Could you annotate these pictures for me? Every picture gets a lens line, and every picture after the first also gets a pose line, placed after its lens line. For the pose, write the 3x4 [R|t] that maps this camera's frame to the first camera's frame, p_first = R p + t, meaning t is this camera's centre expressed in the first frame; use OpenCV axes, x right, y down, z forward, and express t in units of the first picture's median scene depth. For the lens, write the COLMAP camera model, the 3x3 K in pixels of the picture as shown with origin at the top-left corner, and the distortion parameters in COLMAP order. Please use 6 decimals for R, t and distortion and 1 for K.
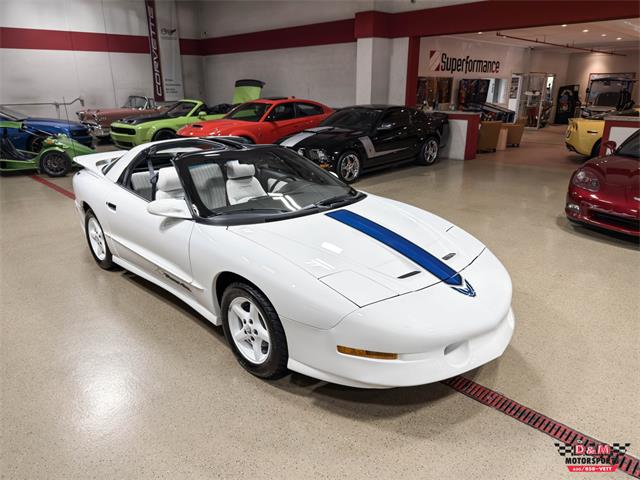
lens RADIAL K [[457.8, 0, 320.0], [0, 457.8, 240.0], [0, 0, 1]] dist [0.040243, -0.054723]
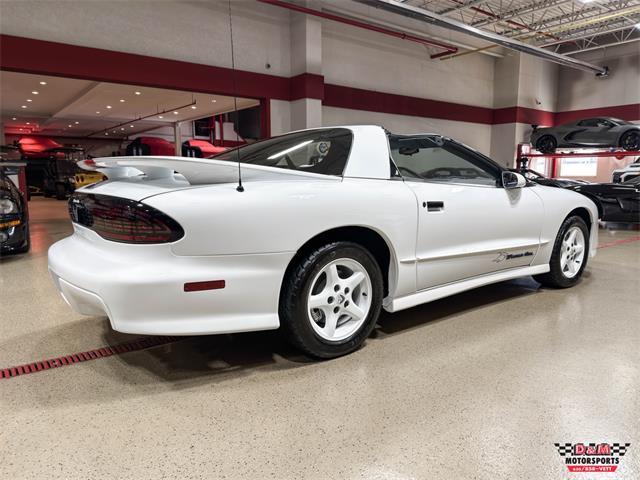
lens RADIAL K [[457.8, 0, 320.0], [0, 457.8, 240.0], [0, 0, 1]] dist [0.040243, -0.054723]
pose [[0.124025, -0.130756, 0.983626, -0.325673], [0.311931, 0.946164, 0.086445, -0.038593], [-0.941975, 0.296102, 0.158135, 0.304110]]
